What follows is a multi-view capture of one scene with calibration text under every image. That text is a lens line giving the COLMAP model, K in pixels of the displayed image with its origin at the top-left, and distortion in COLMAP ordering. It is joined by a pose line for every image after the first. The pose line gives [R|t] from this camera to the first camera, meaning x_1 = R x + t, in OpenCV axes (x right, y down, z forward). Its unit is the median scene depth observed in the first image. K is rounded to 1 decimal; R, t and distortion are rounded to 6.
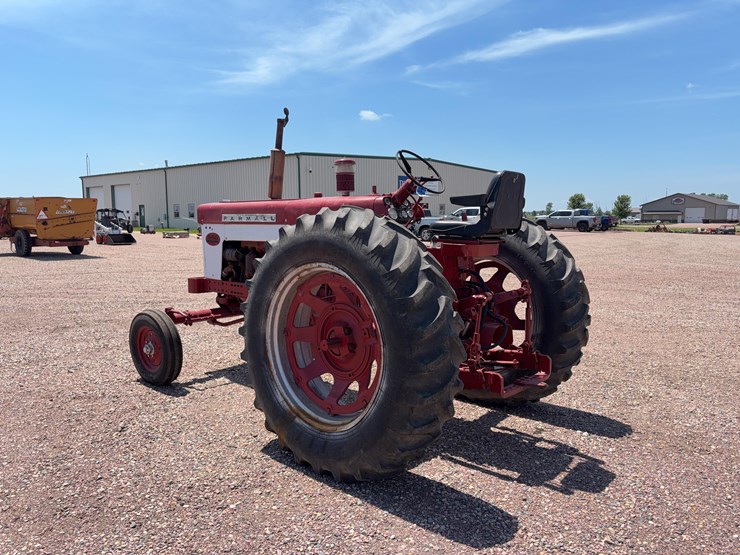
lens RADIAL K [[558.9, 0, 366.2], [0, 558.9, 277.9], [0, 0, 1]] dist [0.052953, -0.046655]
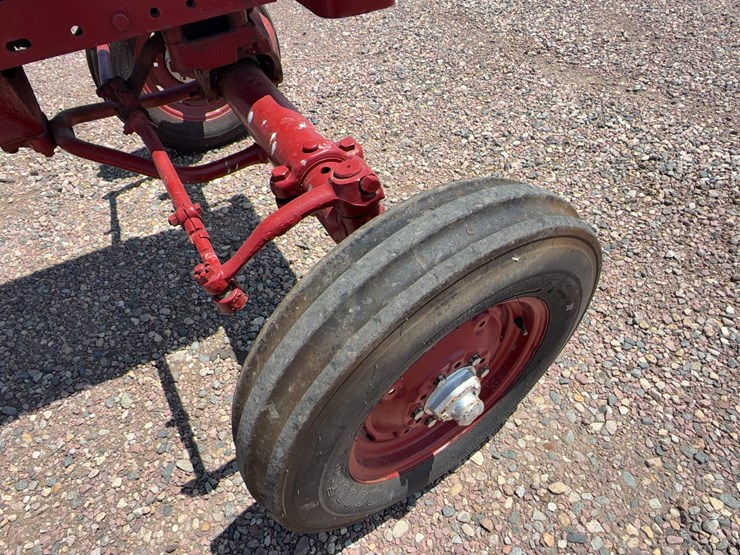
lens RADIAL K [[484.4, 0, 369.8], [0, 484.4, 277.7], [0, 0, 1]] dist [-0.001922, 0.002071]
pose [[-0.343046, 0.698297, -0.628253, -0.094304], [-0.032026, 0.659755, 0.750798, -0.057068], [0.938773, 0.277678, -0.203962, 1.529009]]
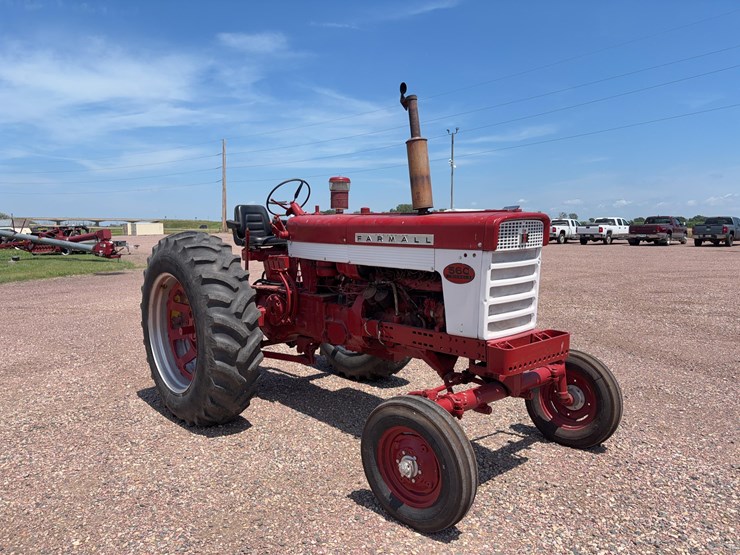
lens RADIAL K [[558.9, 0, 366.2], [0, 558.9, 277.9], [0, 0, 1]] dist [0.052953, -0.046655]
pose [[-0.991756, -0.005527, 0.128020, -0.233251], [0.020191, 0.979849, 0.198717, -0.251647], [-0.126539, 0.199664, -0.971660, 2.176162]]
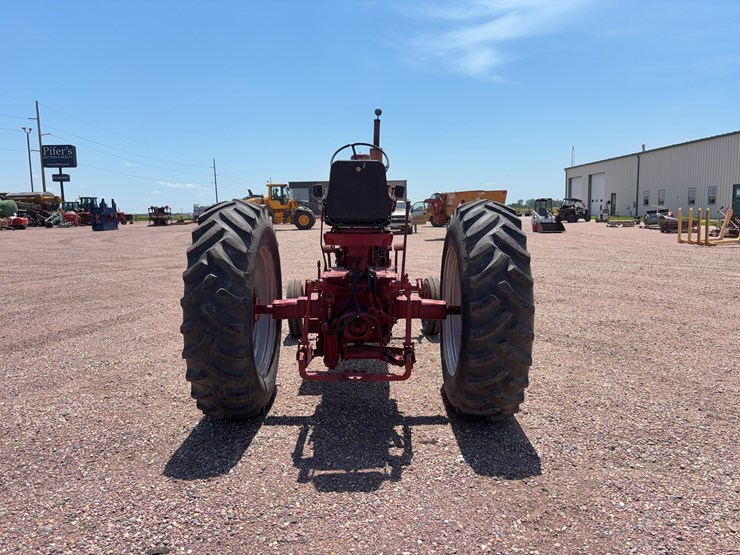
lens RADIAL K [[558.9, 0, 366.2], [0, 558.9, 277.9], [0, 0, 1]] dist [0.052953, -0.046655]
pose [[0.657620, 0.080315, -0.749057, 0.871236], [-0.065217, 0.996637, 0.049605, -0.028737], [0.750522, 0.016230, 0.660646, 0.314817]]
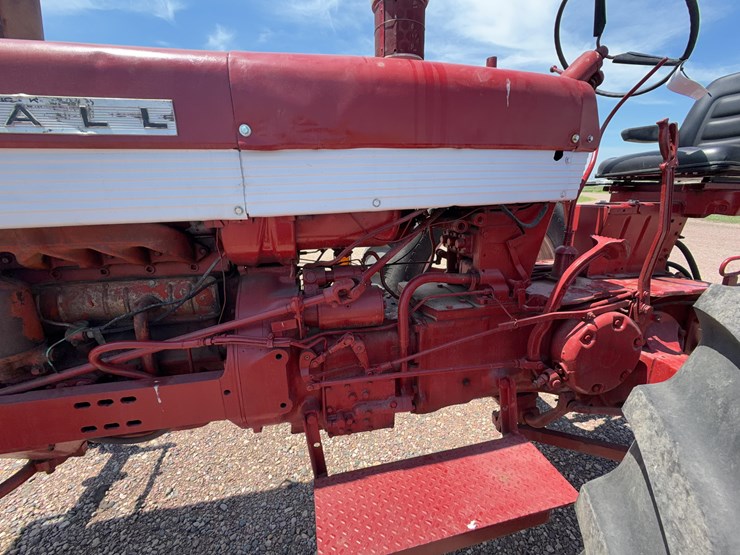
lens RADIAL K [[312.2, 0, 371.6], [0, 312.2, 279.4], [0, 0, 1]] dist [-0.000016, 0.000243]
pose [[0.597378, -0.232416, 0.767543, -0.256222], [0.101384, 0.971292, 0.215205, -0.069264], [-0.795526, -0.050742, 0.603792, 0.960815]]
